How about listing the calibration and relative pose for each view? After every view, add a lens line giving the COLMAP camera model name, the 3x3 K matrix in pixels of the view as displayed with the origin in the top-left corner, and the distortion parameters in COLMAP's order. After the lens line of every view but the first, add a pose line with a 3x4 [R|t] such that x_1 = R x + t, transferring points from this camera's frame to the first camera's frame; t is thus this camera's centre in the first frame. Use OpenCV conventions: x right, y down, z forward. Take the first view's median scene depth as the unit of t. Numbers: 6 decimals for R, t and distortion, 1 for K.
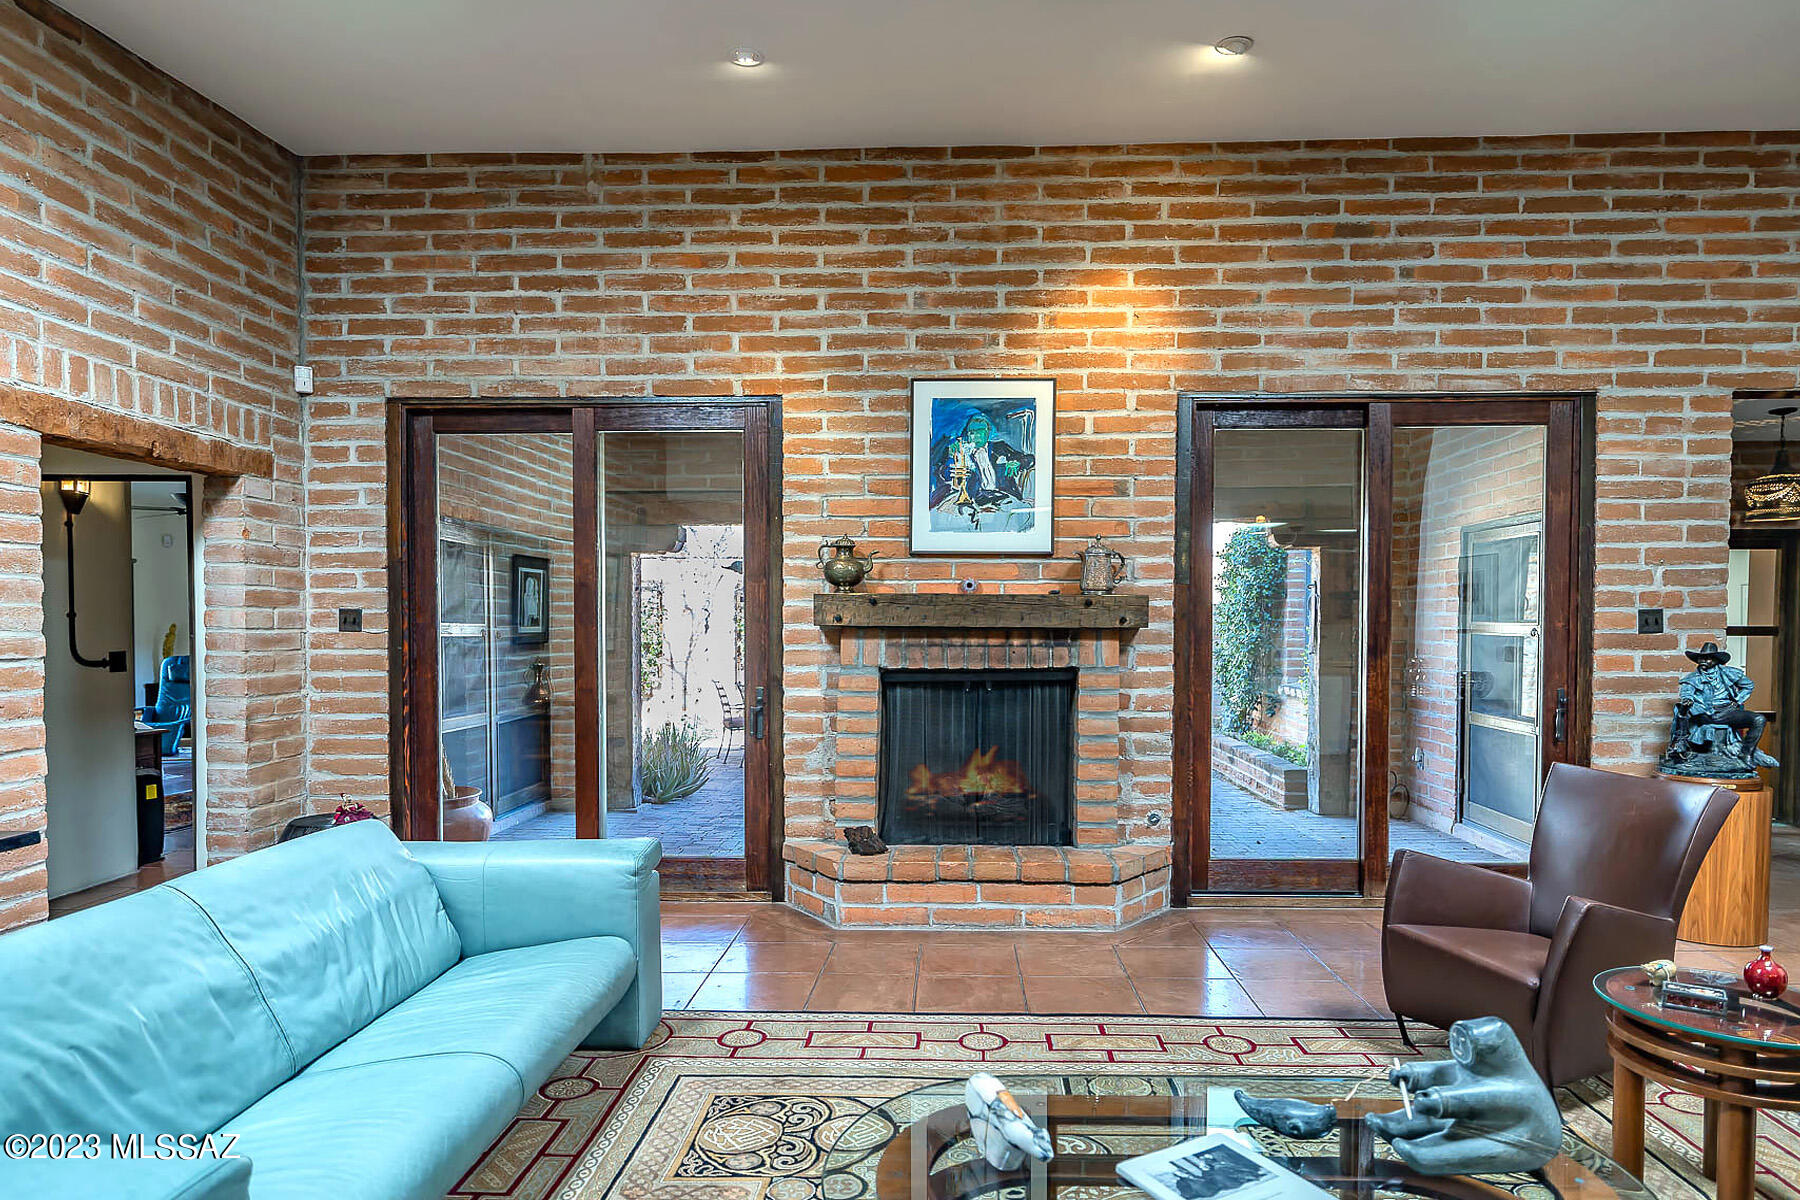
lens RADIAL K [[1030.0, 0, 922.6], [0, 1030.0, 651.3], [0, 0, 1]] dist [0.003275, -0.000426]
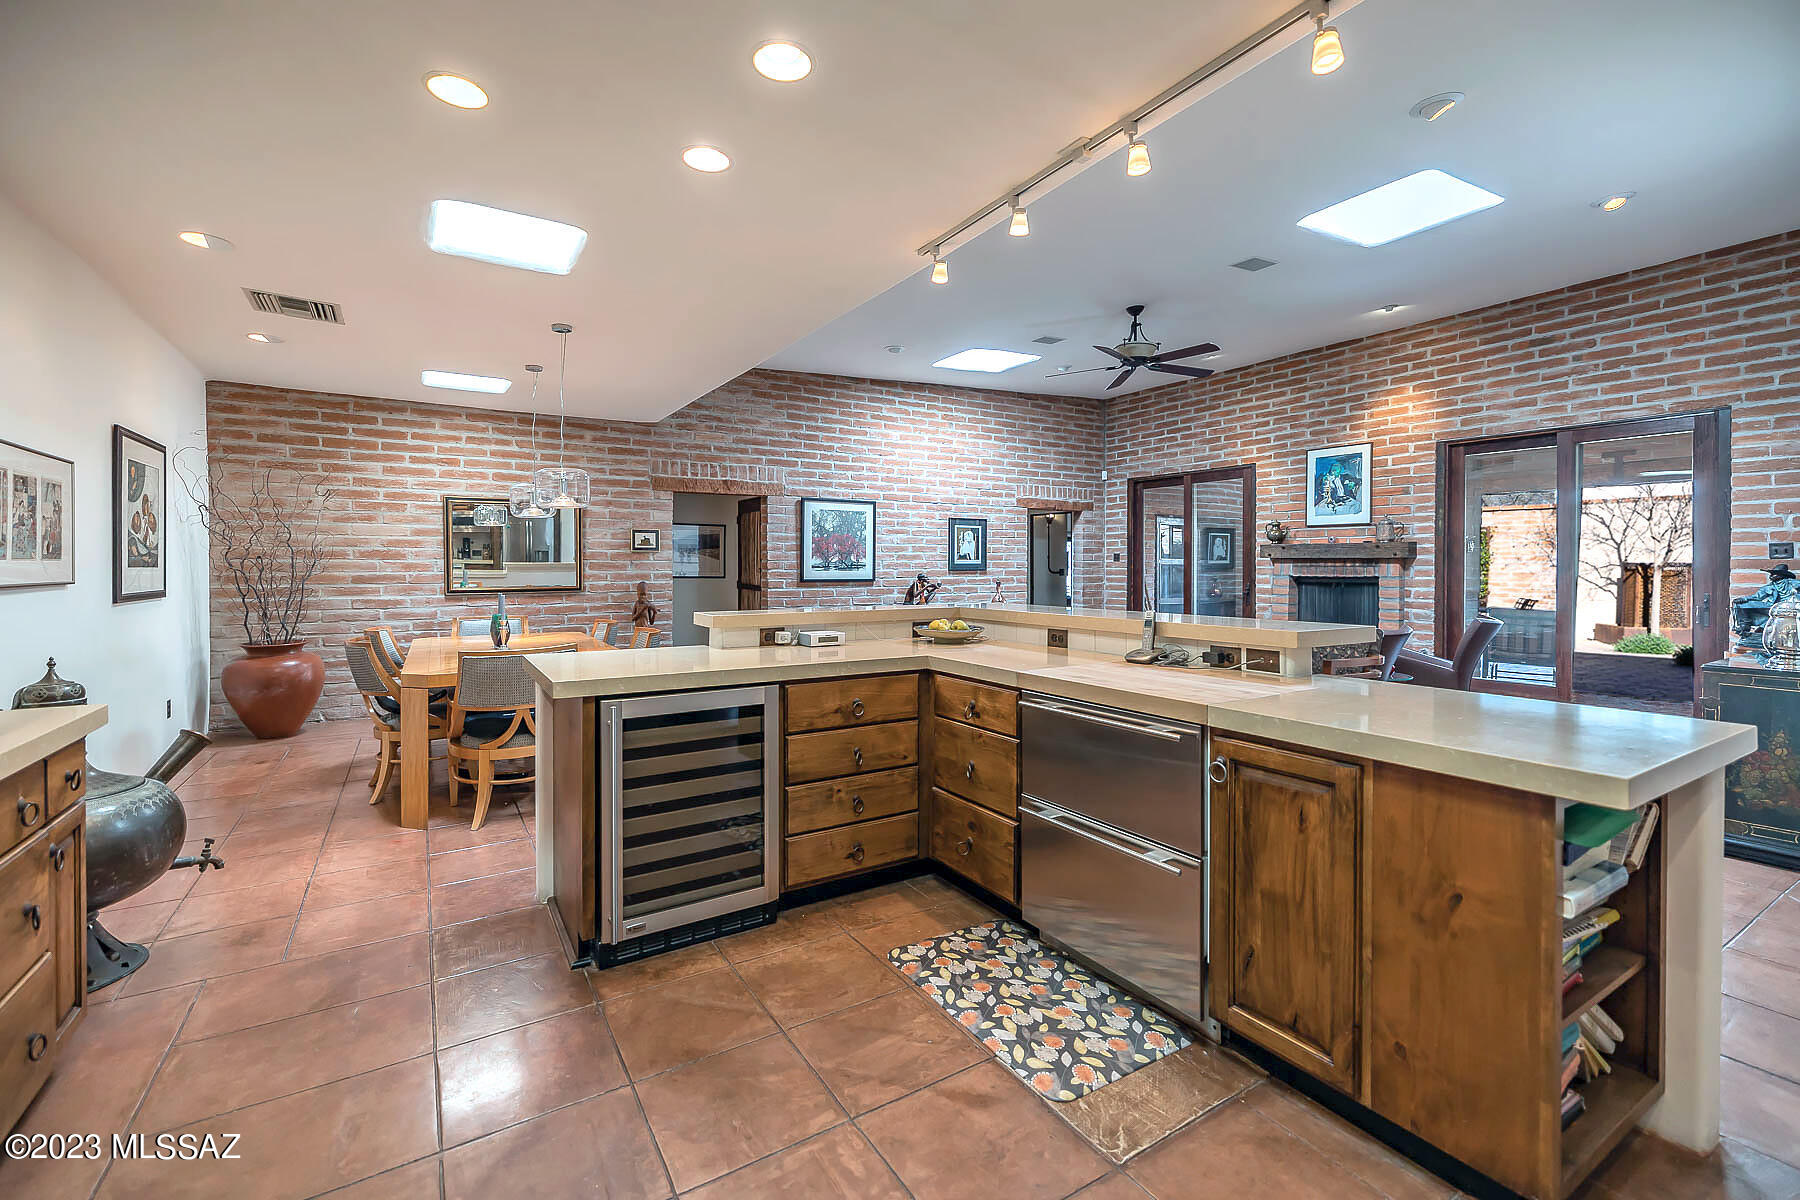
lens RADIAL K [[785.4, 0, 923.5], [0, 785.4, 562.1], [0, 0, 1]] dist [0.010279, 0.000162]
pose [[0.577807, -0.004056, -0.816163, 0.931877], [-0.021550, 0.999563, -0.020223, 0.038448], [0.815889, 0.029273, 0.577467, -0.707235]]
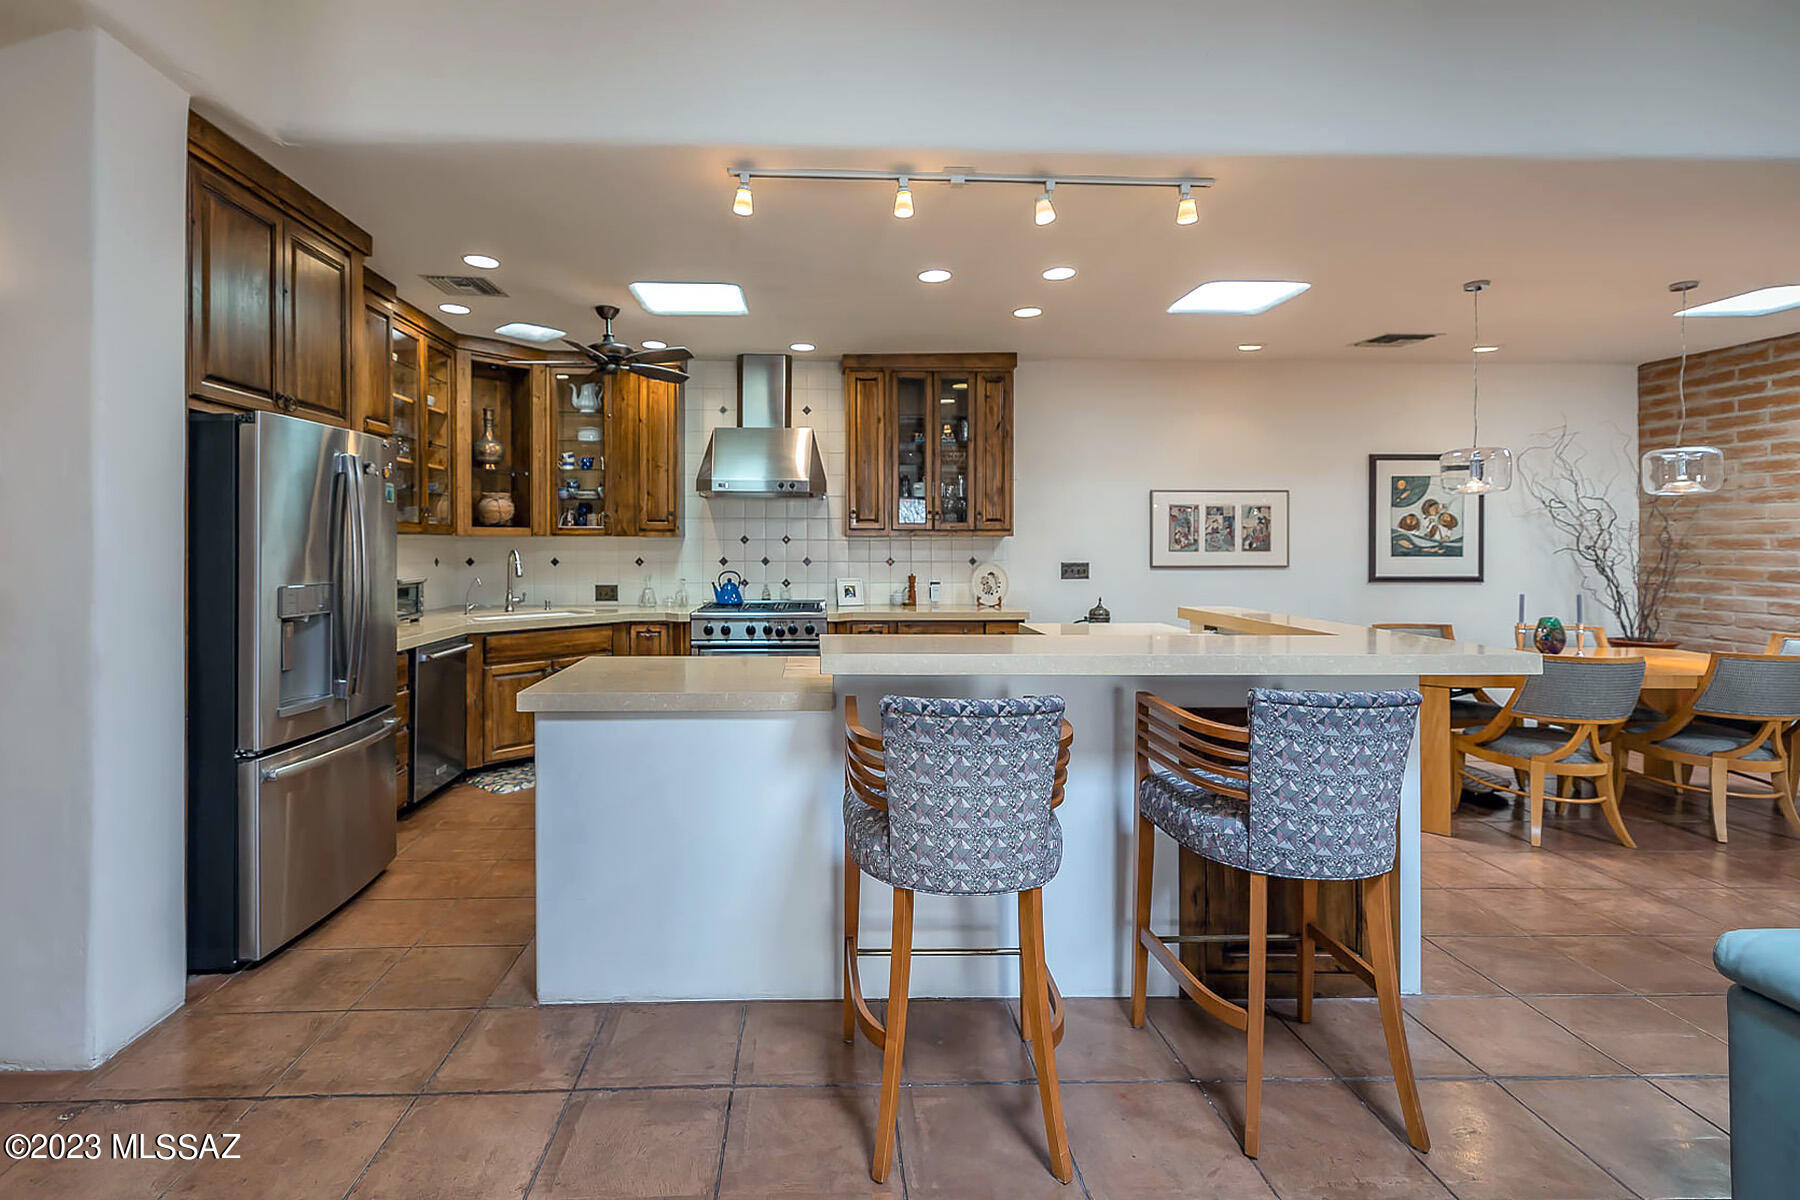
lens RADIAL K [[891.1, 0, 840.5], [0, 891.1, 546.5], [0, 0, 1]] dist [-0.002323, 0.001907]
pose [[-0.997044, -0.000820, -0.076822, 0.609388], [-0.003200, 0.999519, 0.030857, -0.006602], [0.076760, 0.031012, -0.996567, 0.293671]]
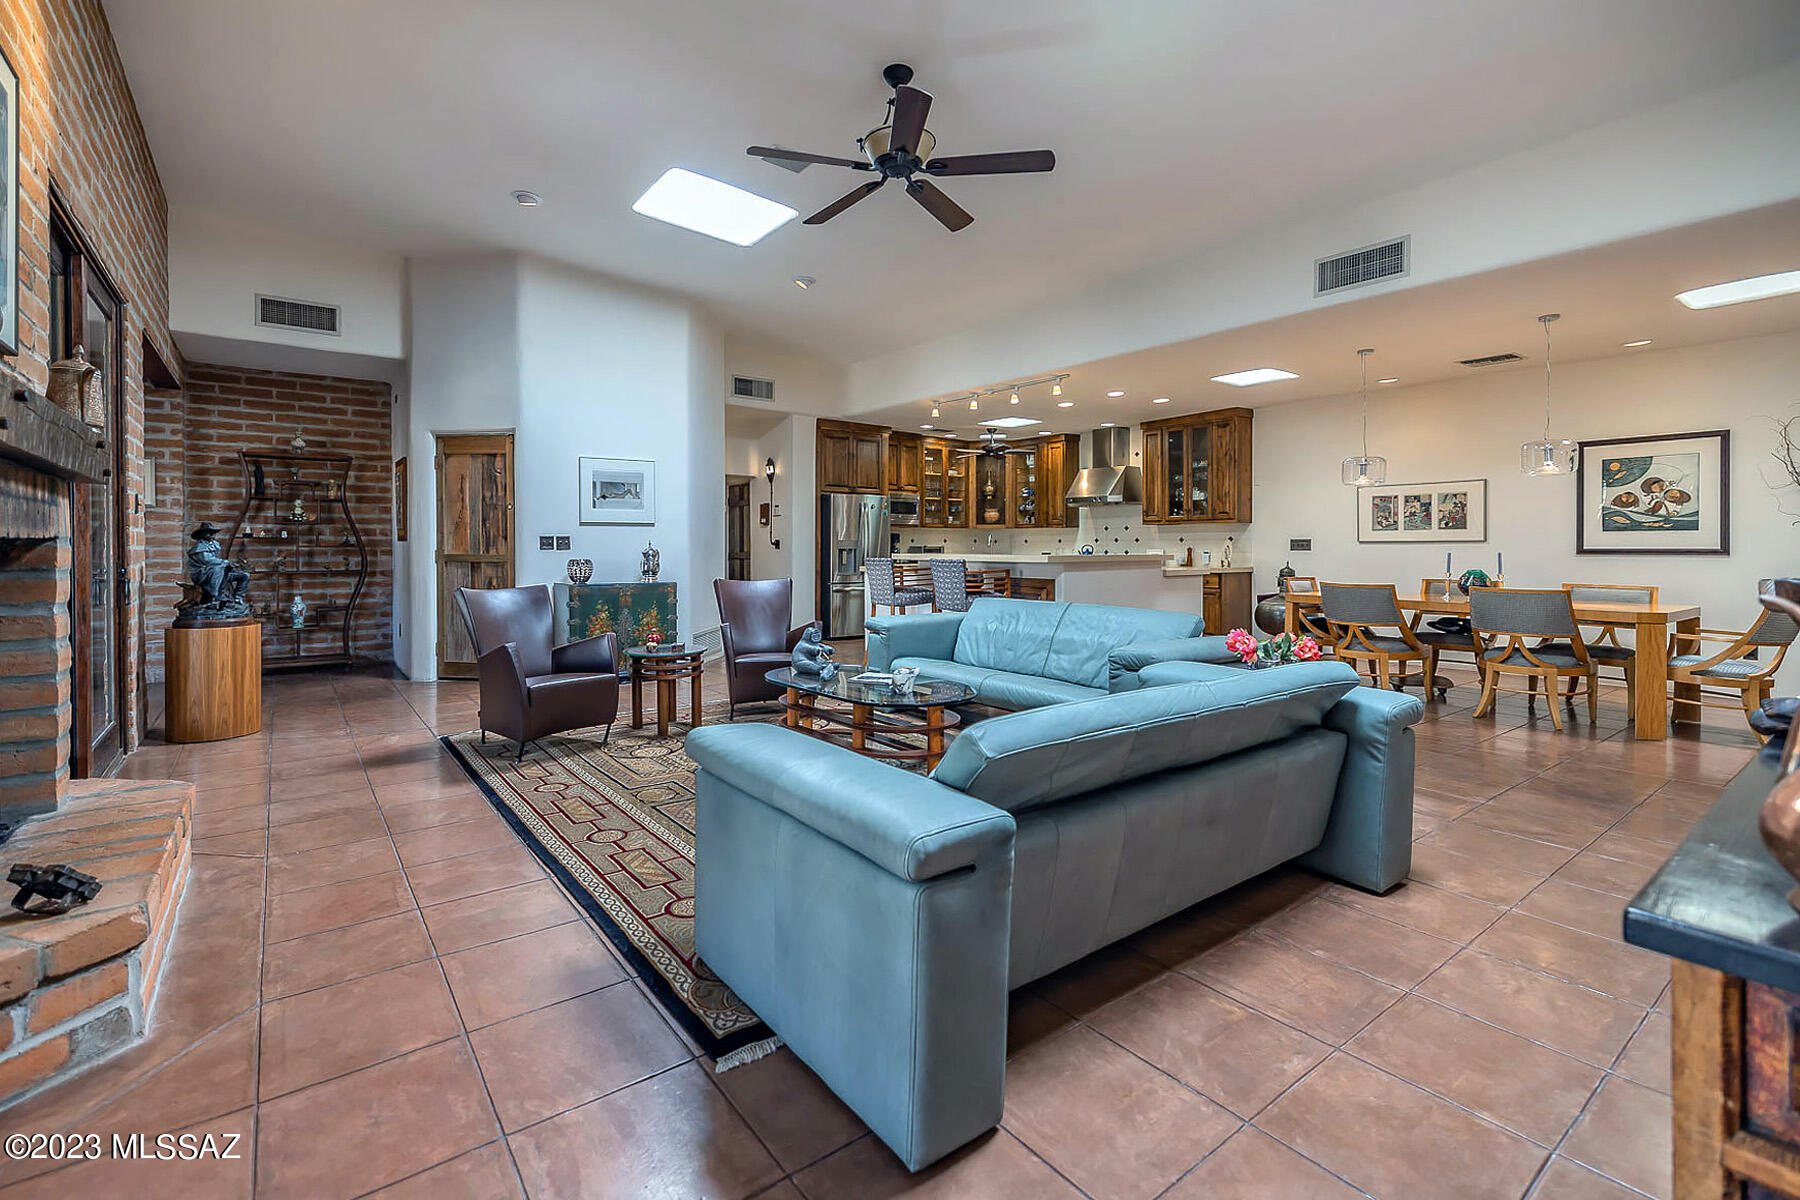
lens RADIAL K [[799.8, 0, 810.3], [0, 799.8, 552.0], [0, 0, 1]] dist [0.010251, -0.003220]
pose [[-0.596183, -0.004955, 0.802833, -0.552928], [0.020137, 0.999574, 0.021123, 0.024806], [-0.802596, 0.028760, -0.595829, 0.878332]]
